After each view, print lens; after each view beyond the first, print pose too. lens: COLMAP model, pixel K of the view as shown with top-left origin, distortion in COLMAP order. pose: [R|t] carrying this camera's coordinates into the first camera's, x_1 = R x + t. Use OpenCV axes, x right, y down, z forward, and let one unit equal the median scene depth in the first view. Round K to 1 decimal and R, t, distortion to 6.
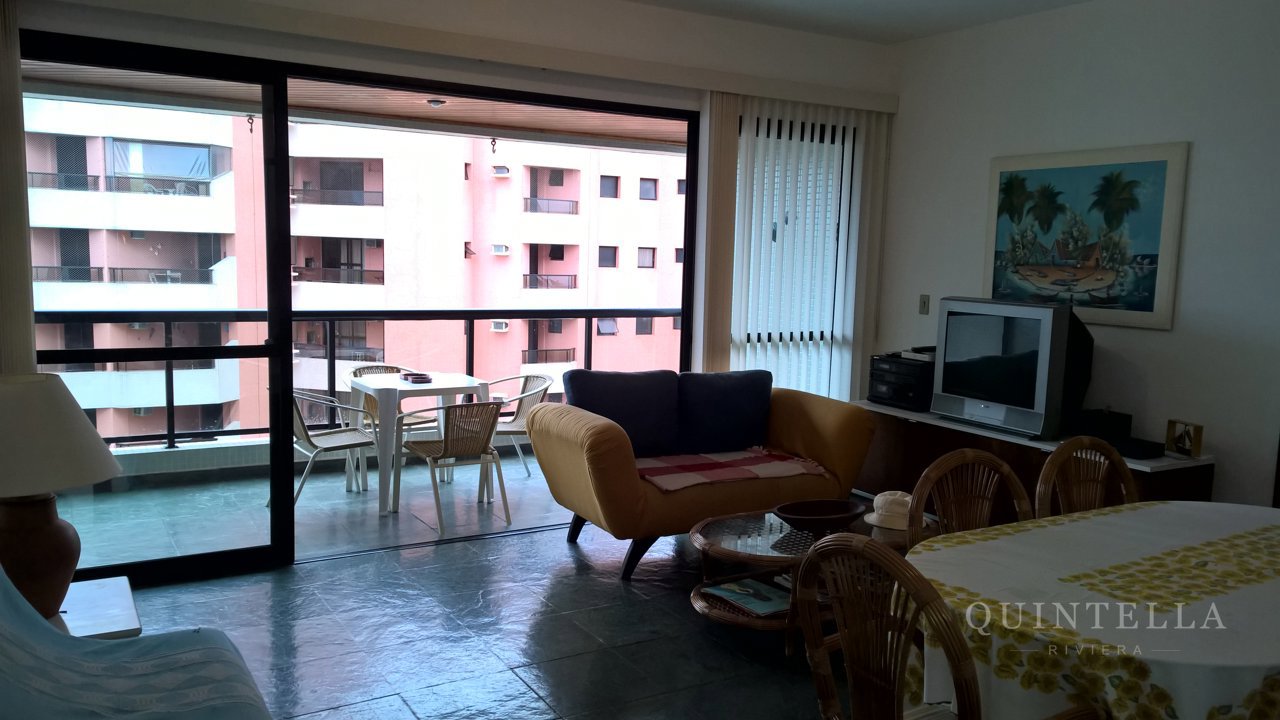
lens RADIAL K [[997.0, 0, 642.1], [0, 997.0, 373.0], [0, 0, 1]] dist [0.099266, -0.089562]
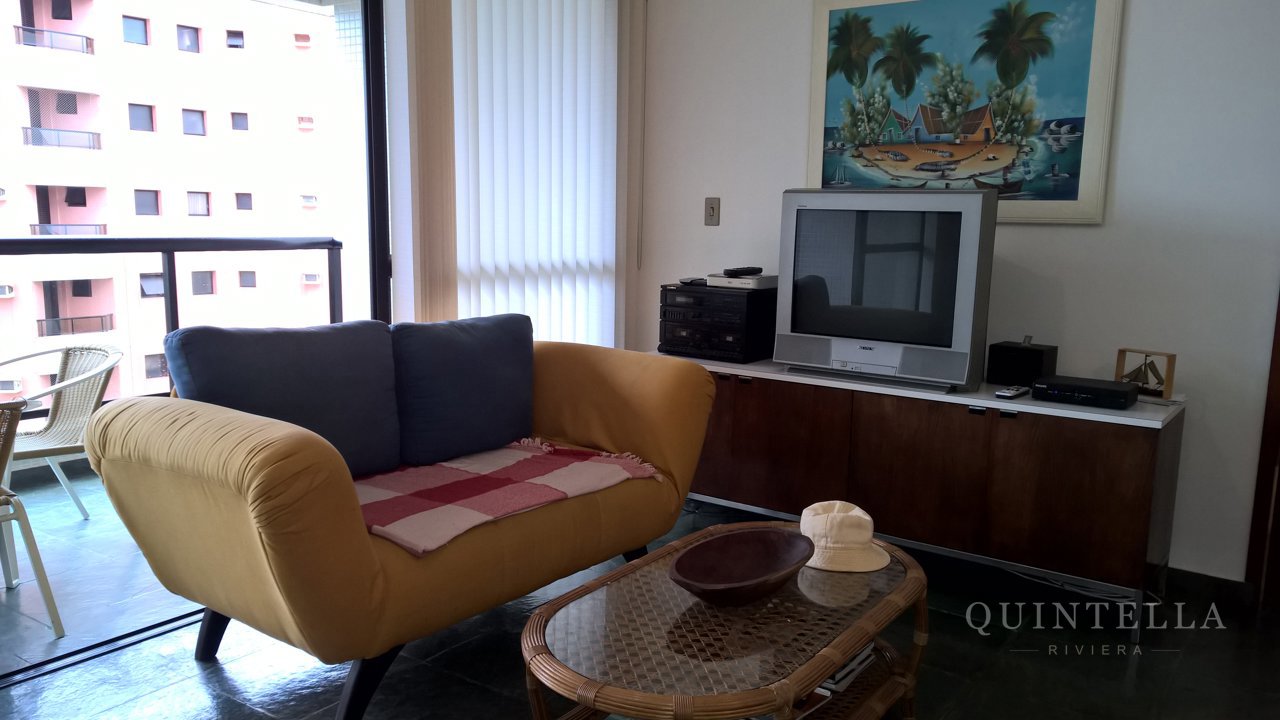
lens RADIAL K [[997.0, 0, 642.1], [0, 997.0, 373.0], [0, 0, 1]] dist [0.099266, -0.089562]
pose [[0.913302, -0.074338, 0.400441, -0.062922], [0.056115, 0.996792, 0.057062, 0.002821], [-0.403399, -0.029644, 0.914544, 0.423352]]
